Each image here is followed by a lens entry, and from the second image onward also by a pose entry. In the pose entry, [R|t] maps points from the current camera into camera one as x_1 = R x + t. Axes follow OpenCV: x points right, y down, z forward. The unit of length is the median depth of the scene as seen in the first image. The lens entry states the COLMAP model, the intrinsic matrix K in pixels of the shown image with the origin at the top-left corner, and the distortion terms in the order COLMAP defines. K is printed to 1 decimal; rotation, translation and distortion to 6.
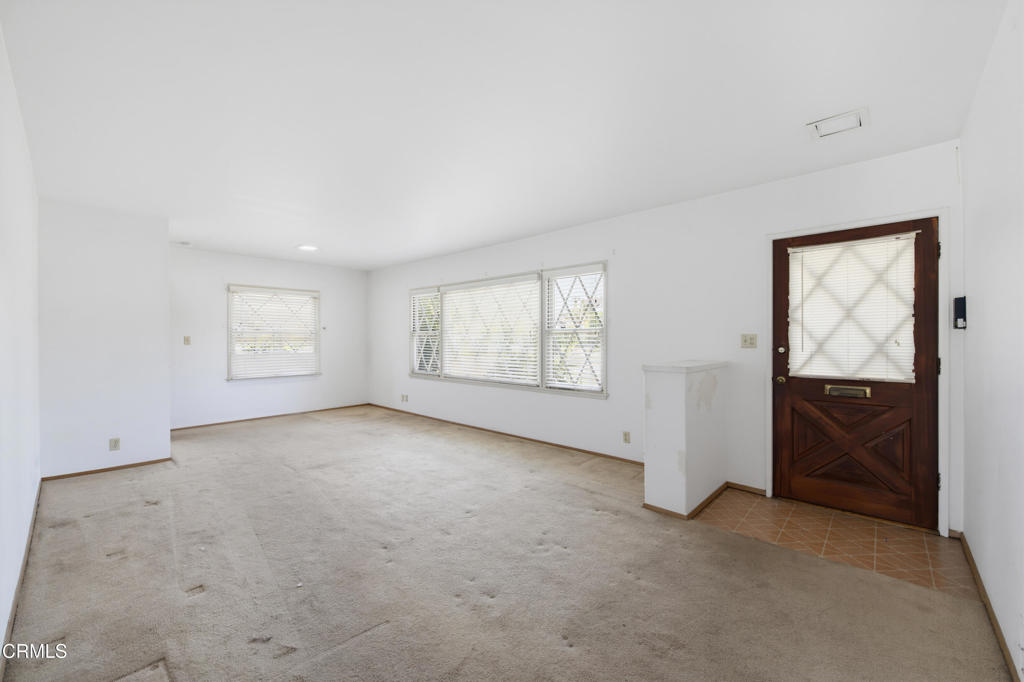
lens RADIAL K [[410.2, 0, 516.6], [0, 410.2, 335.5], [0, 0, 1]] dist [0.000234, -0.000173]
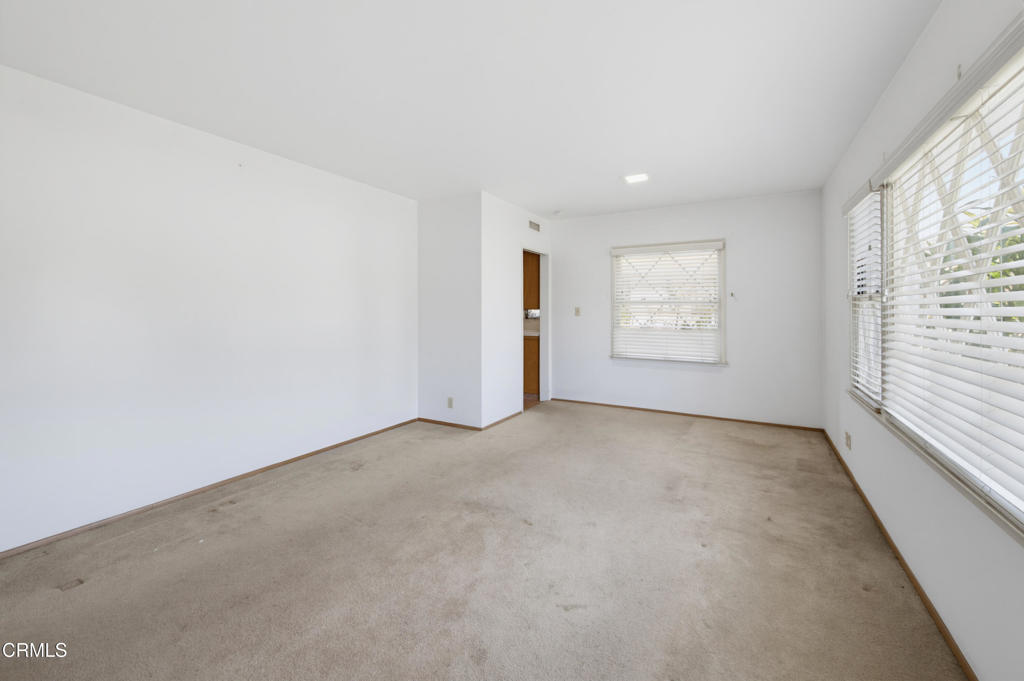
lens RADIAL K [[414.0, 0, 513.2], [0, 414.0, 307.4], [0, 0, 1]] dist [-0.000113, -0.000054]
pose [[0.218690, -0.002257, -0.975792, 0.113938], [0.004438, 0.999989, -0.001318, 0.002554], [0.975784, -0.004043, 0.218698, 0.602914]]
